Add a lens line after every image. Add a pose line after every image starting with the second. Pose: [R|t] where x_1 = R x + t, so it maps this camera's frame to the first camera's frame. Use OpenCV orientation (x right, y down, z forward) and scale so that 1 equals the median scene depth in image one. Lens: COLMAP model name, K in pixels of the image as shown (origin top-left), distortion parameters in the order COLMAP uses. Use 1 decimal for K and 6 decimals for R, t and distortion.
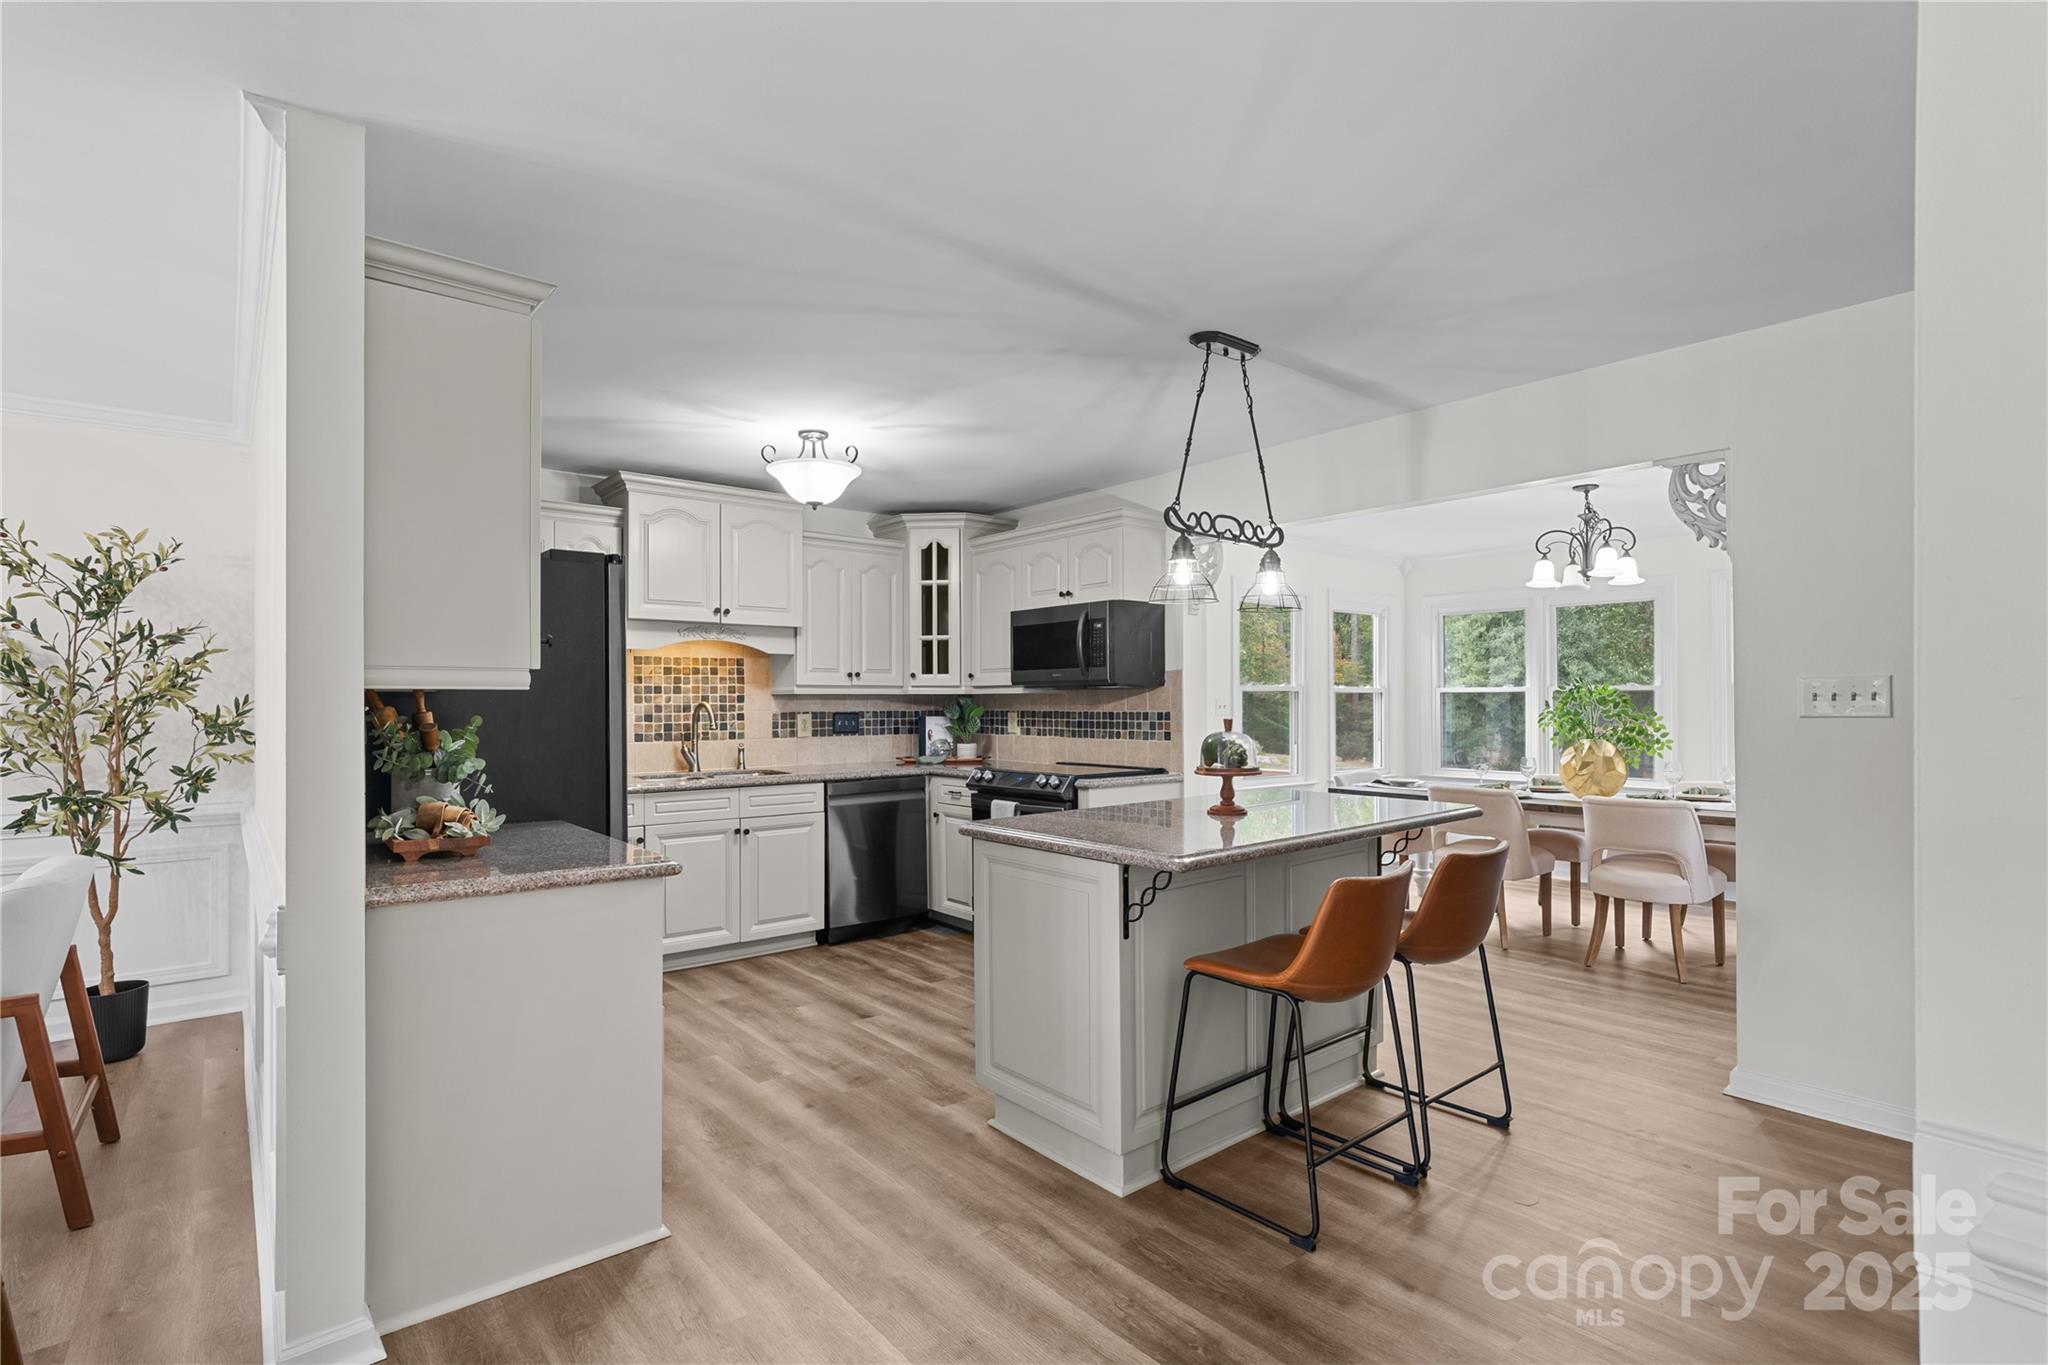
lens RADIAL K [[974.9, 0, 1036.4], [0, 974.9, 687.4], [0, 0, 1]] dist [-0.014492, -0.000465]
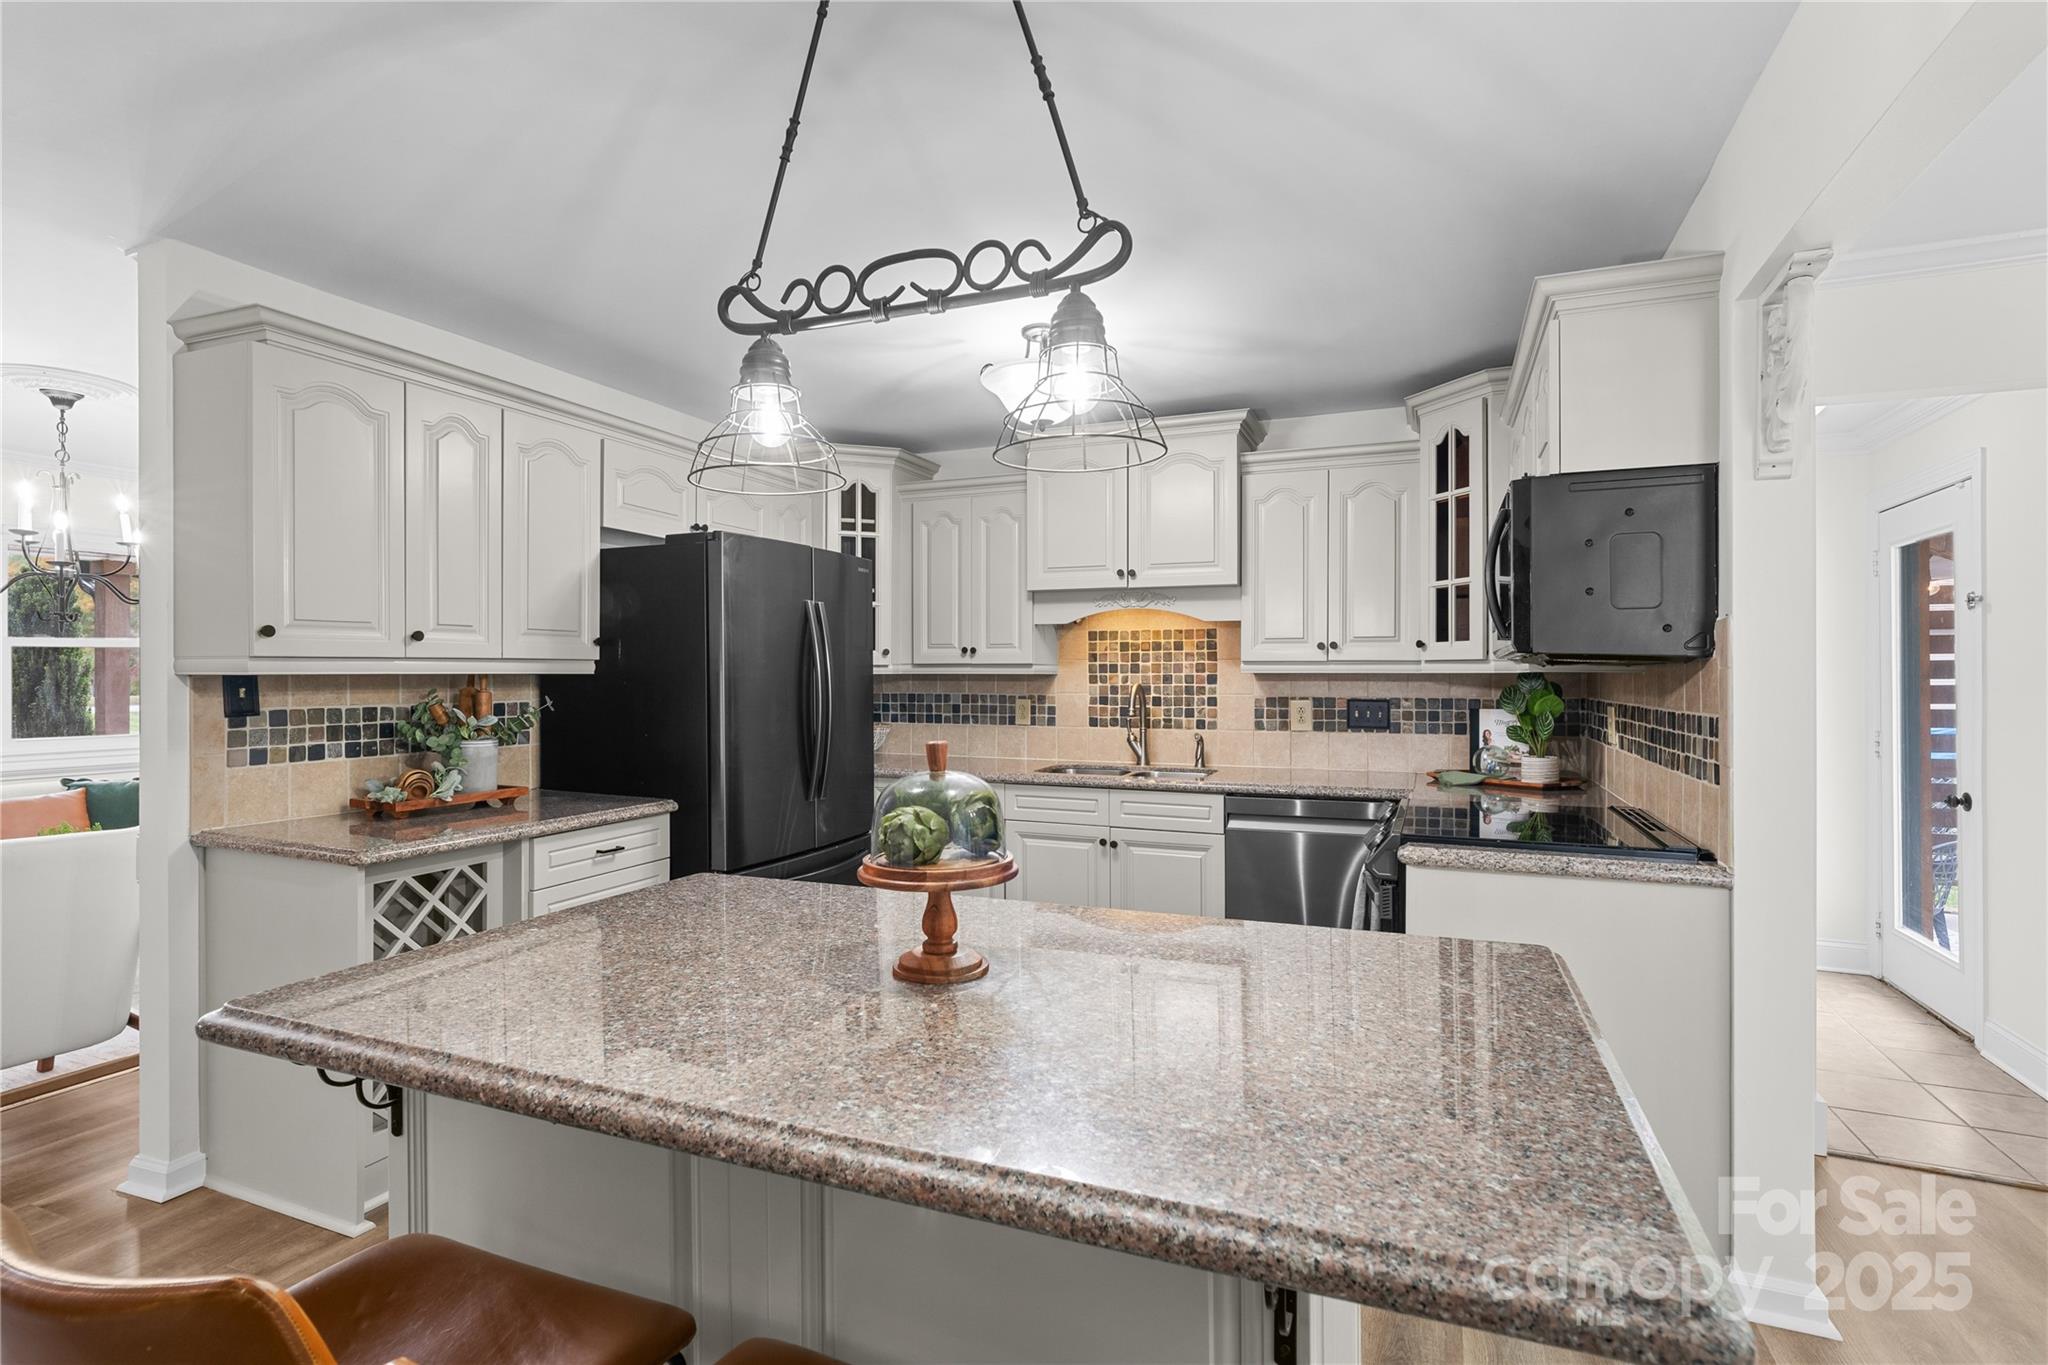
lens RADIAL K [[974.9, 0, 1028.1], [0, 974.9, 677.4], [0, 0, 1]] dist [-0.014492, -0.000465]
pose [[0.458561, 0.006703, -0.888638, 0.344040], [0.009291, 0.999881, 0.012336, -0.001042], [0.888614, -0.013914, 0.458444, 0.503531]]
